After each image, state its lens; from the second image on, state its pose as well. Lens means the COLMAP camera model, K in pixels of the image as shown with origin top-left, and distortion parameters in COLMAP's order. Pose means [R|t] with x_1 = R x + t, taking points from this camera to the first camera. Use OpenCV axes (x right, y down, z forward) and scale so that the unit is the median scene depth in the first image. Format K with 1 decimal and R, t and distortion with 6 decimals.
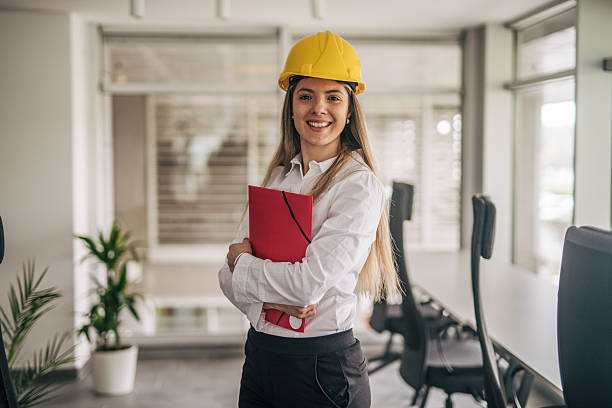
lens RADIAL K [[810.8, 0, 306.0], [0, 810.8, 204.0], [0, 0, 1]] dist [0.006766, -0.038578]
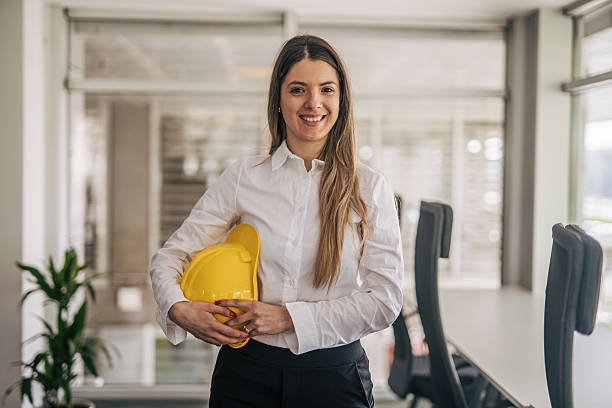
lens RADIAL K [[810.8, 0, 306.0], [0, 810.8, 204.0], [0, 0, 1]] dist [0.006766, -0.038578]
pose [[0.999413, 0.014962, -0.030816, 0.018485], [-0.015772, 0.999532, -0.026198, -0.004067], [0.030409, 0.026669, 0.999182, 0.196162]]
